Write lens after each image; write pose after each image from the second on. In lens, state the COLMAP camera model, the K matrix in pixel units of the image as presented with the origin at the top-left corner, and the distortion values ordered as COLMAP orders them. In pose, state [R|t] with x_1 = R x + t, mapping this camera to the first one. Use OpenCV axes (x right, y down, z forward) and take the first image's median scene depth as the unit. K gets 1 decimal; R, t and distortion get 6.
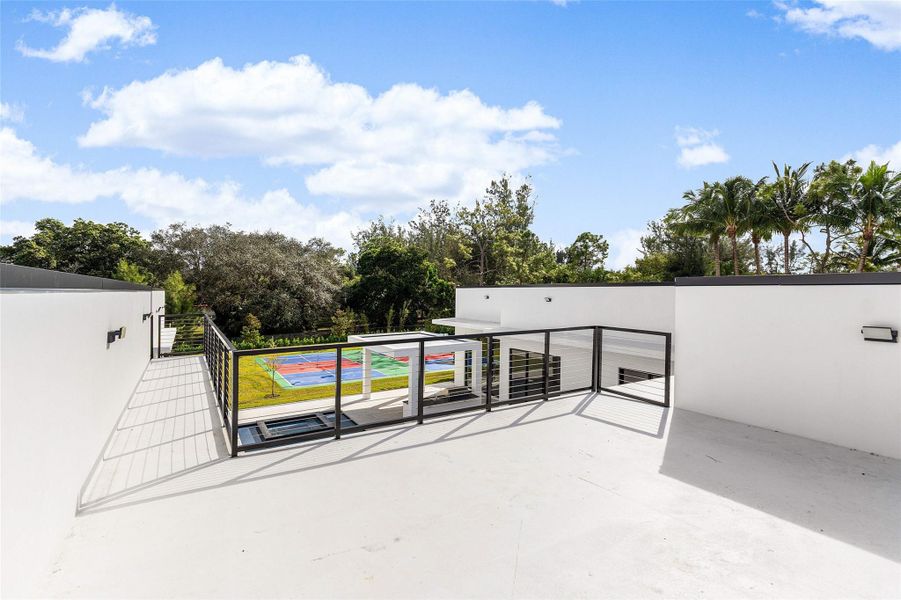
lens RADIAL K [[452.1, 0, 453.2], [0, 452.1, 279.1], [0, 0, 1]] dist [0.028730, 0.000497]
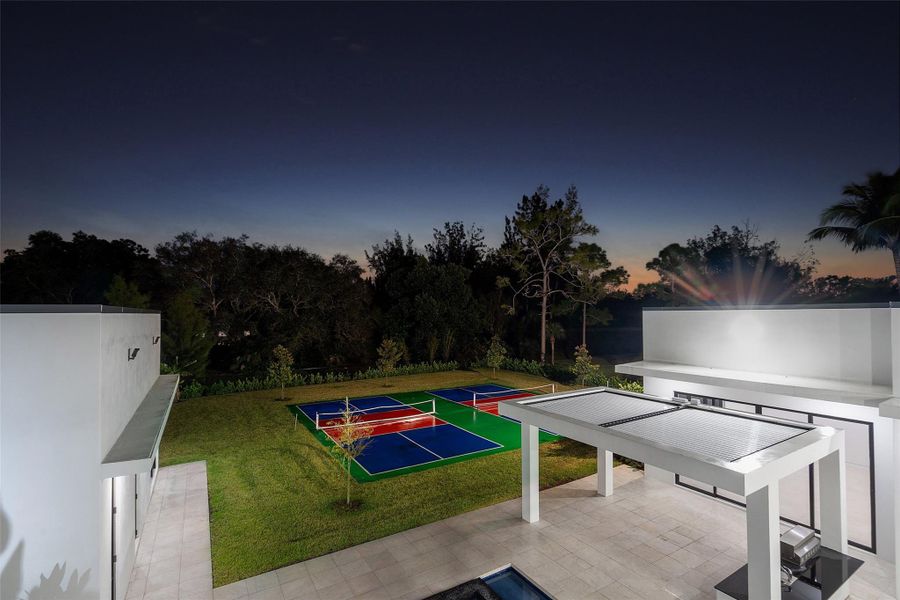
lens RADIAL K [[419.3, 0, 443.7], [0, 419.3, 314.6], [0, 0, 1]] dist [-0.017255, -0.000203]
pose [[0.999999, 0.001255, -0.000009, -0.116549], [-0.001254, 0.999677, 0.025401, 0.005485], [0.000040, -0.025401, 0.999677, 0.207697]]
